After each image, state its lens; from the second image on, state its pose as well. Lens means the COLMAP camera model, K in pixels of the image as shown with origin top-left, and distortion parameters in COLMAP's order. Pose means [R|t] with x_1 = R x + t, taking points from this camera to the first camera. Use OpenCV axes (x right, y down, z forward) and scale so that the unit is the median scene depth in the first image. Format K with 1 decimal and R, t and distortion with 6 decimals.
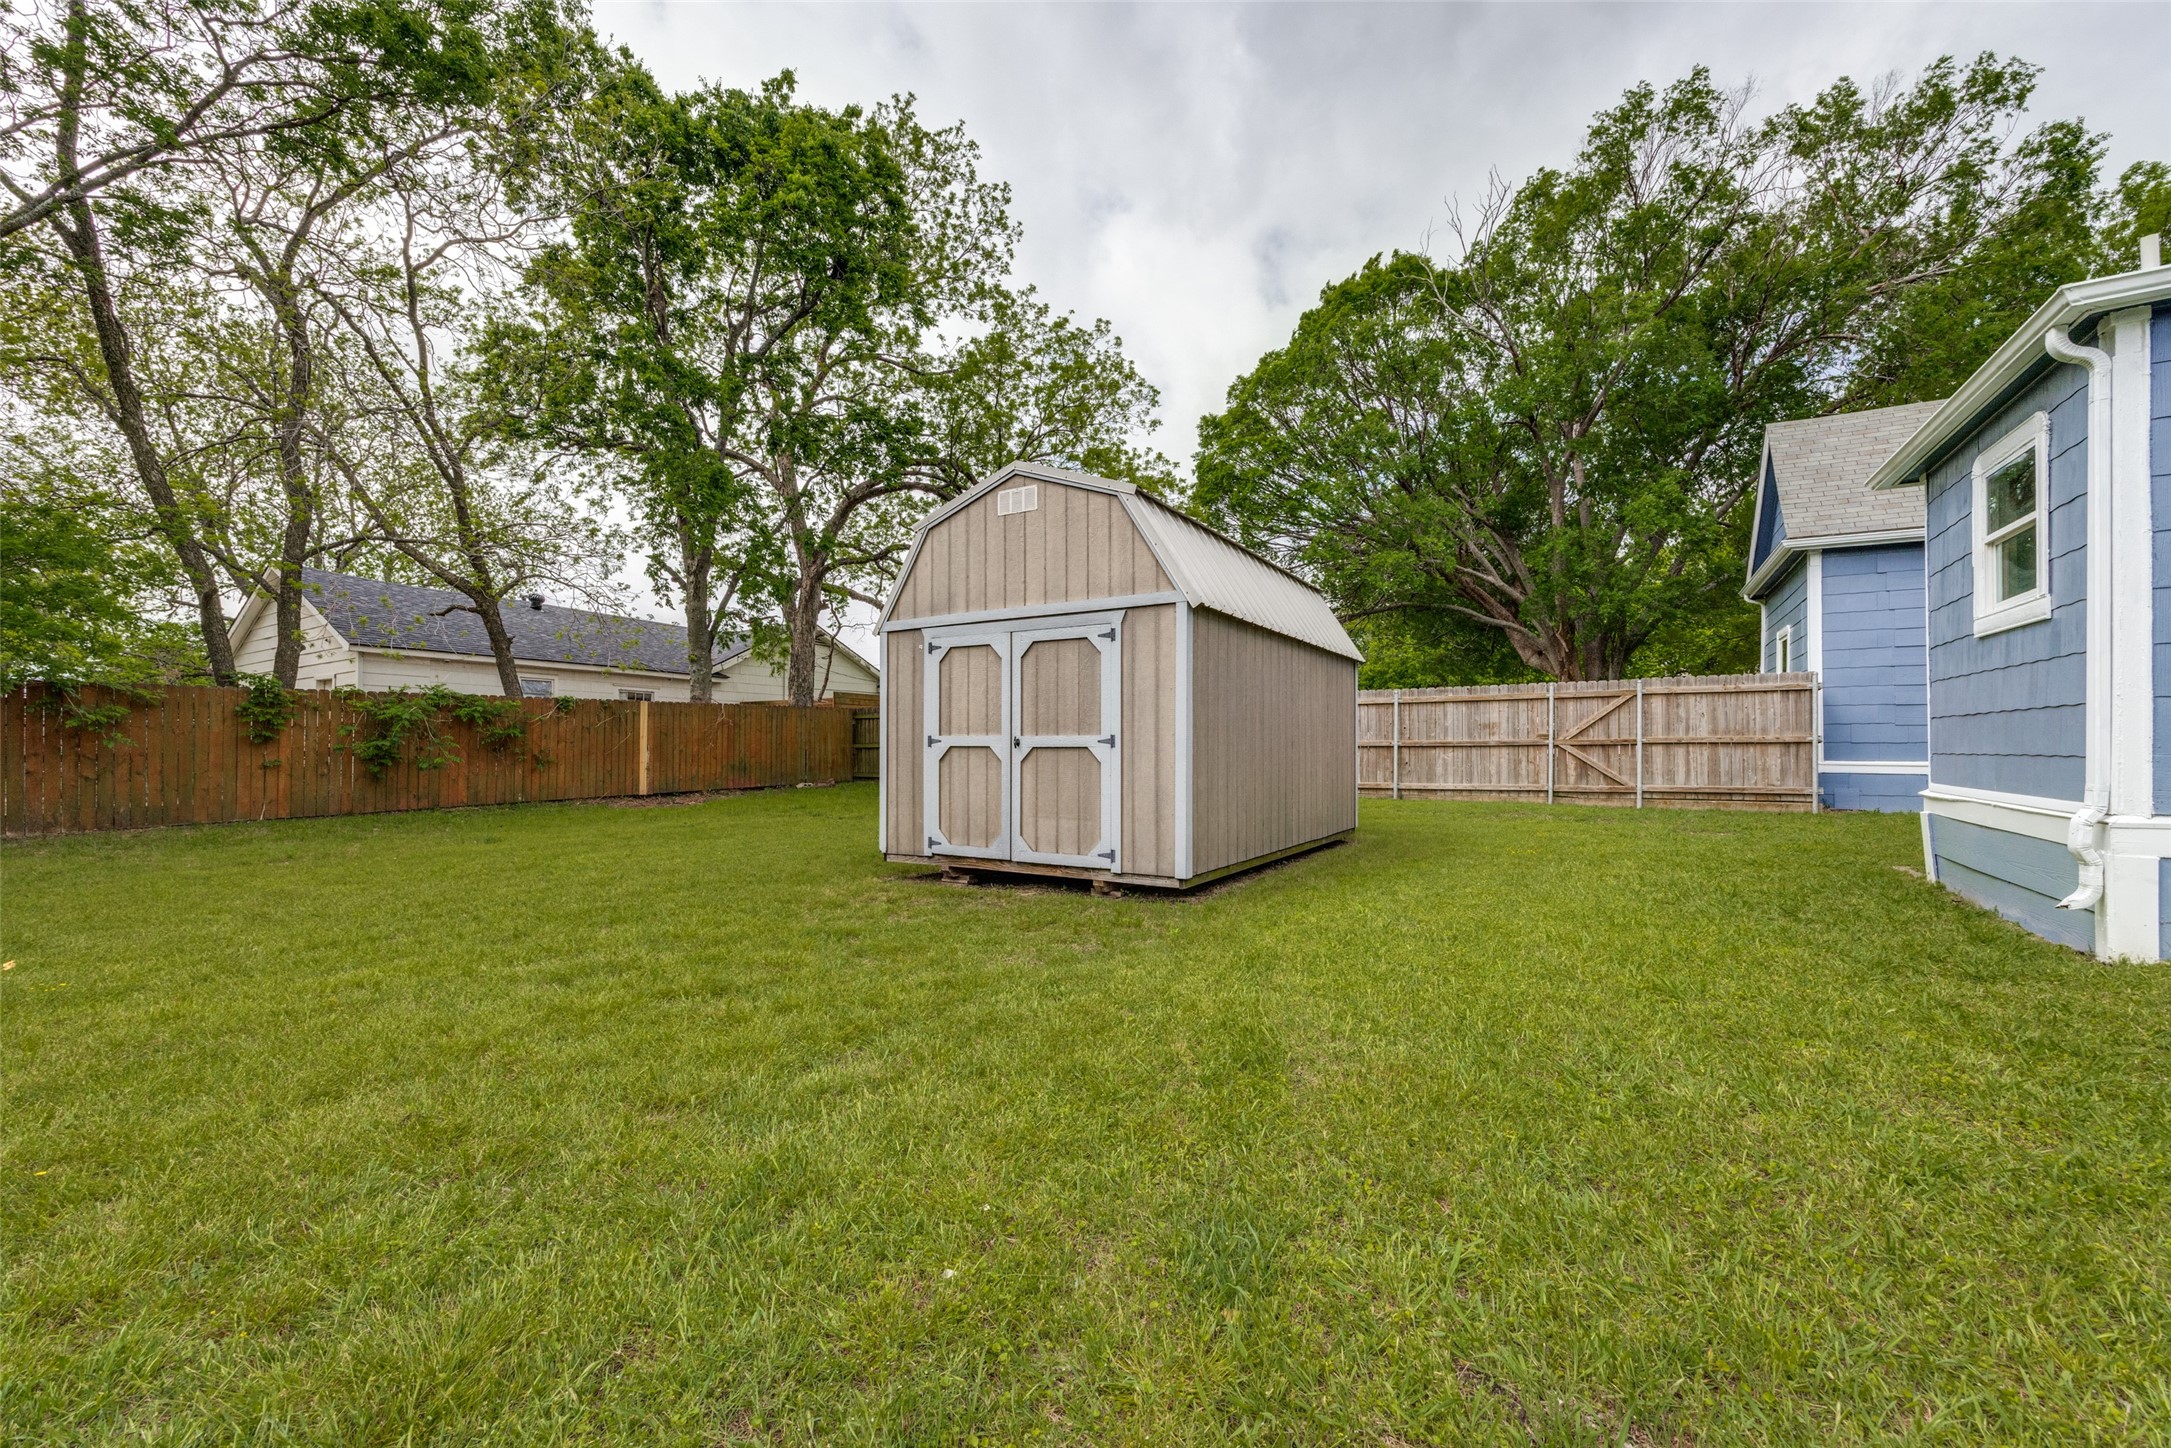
lens RADIAL K [[867.4, 0, 1082.0], [0, 867.4, 745.7], [0, 0, 1]] dist [-0.000172, -0.000162]
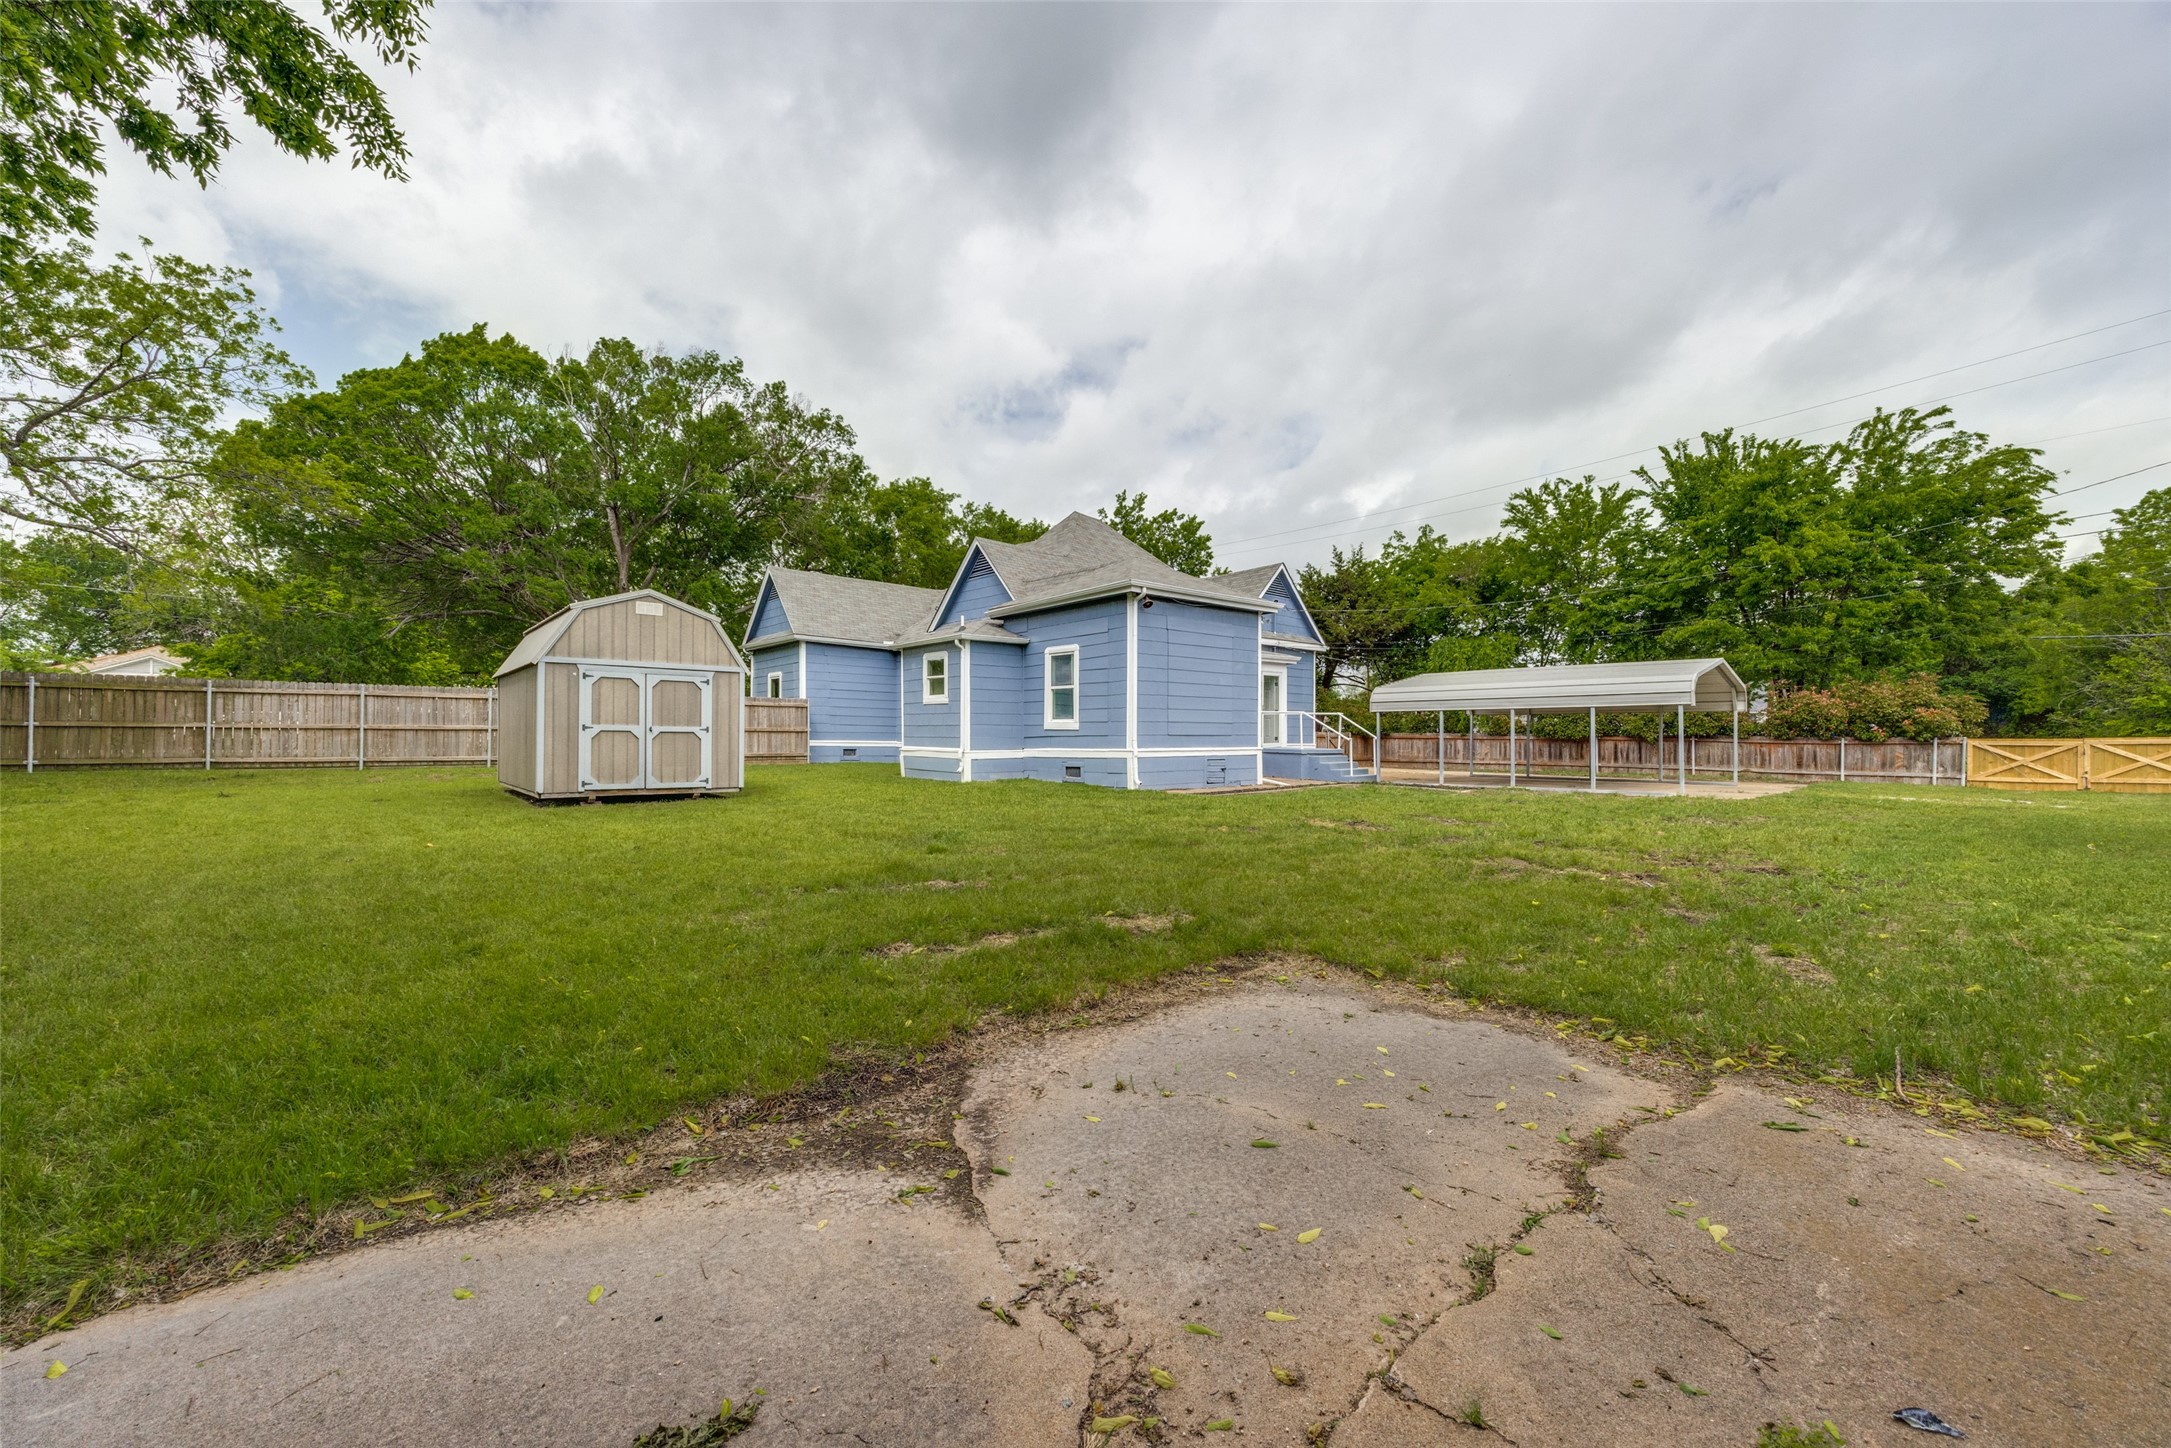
lens RADIAL K [[867.4, 0, 1077.4], [0, 867.4, 728.0], [0, 0, 1]] dist [-0.000172, -0.000162]
pose [[0.334966, 0.014409, 0.942120, -1.581660], [-0.011642, 0.999870, -0.011153, 0.003895], [-0.942158, -0.007232, 0.335090, -0.587863]]
